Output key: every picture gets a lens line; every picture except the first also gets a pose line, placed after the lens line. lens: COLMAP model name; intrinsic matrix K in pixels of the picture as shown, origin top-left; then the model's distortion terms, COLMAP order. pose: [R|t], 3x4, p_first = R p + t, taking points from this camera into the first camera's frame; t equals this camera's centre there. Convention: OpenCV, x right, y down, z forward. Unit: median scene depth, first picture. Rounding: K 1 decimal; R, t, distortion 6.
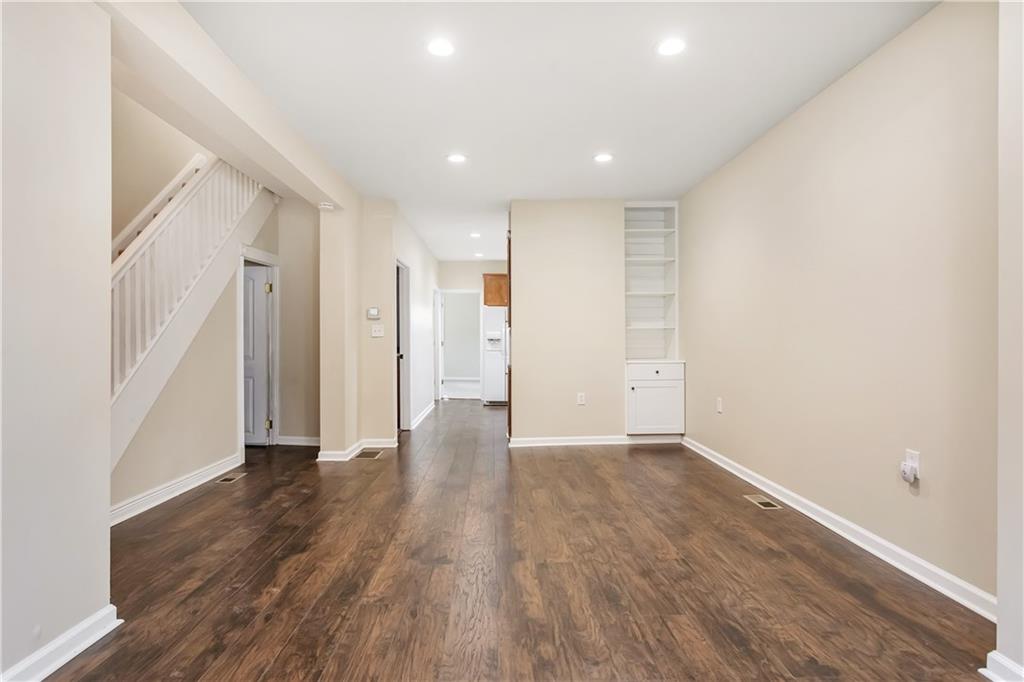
lens RADIAL K [[509.2, 0, 511.7], [0, 509.2, 335.6], [0, 0, 1]] dist [-0.002583, 0.000767]
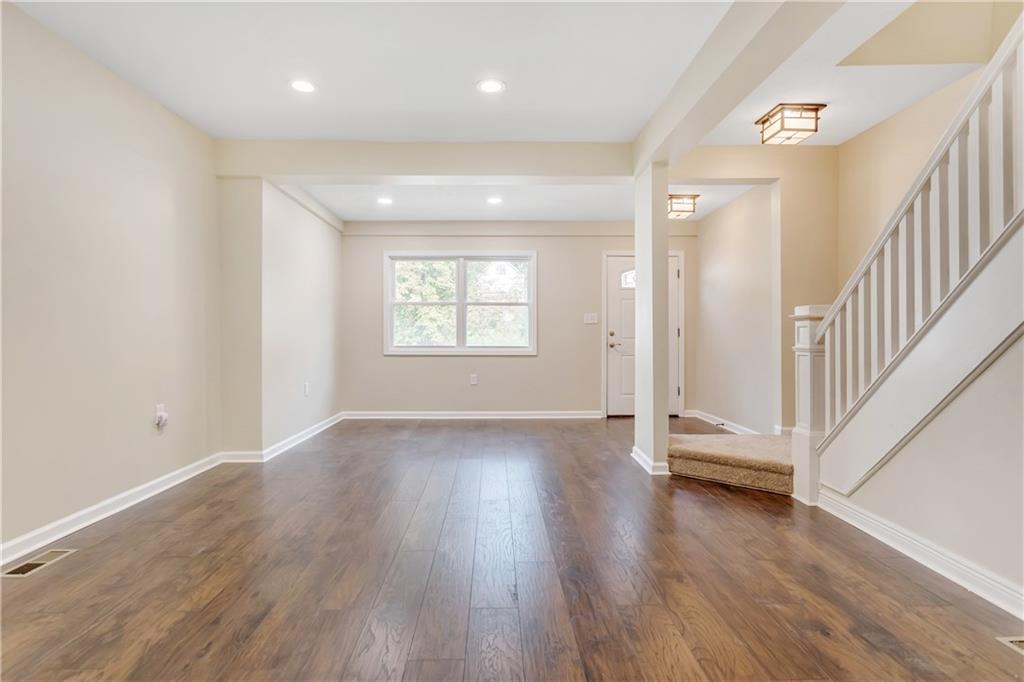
lens RADIAL K [[509.2, 0, 511.7], [0, 509.2, 335.6], [0, 0, 1]] dist [-0.002583, 0.000767]
pose [[-0.999997, 0.000531, 0.002365, -0.158621], [0.000519, 0.999988, -0.004893, 0.030616], [-0.002367, -0.004891, -0.999985, 1.880689]]
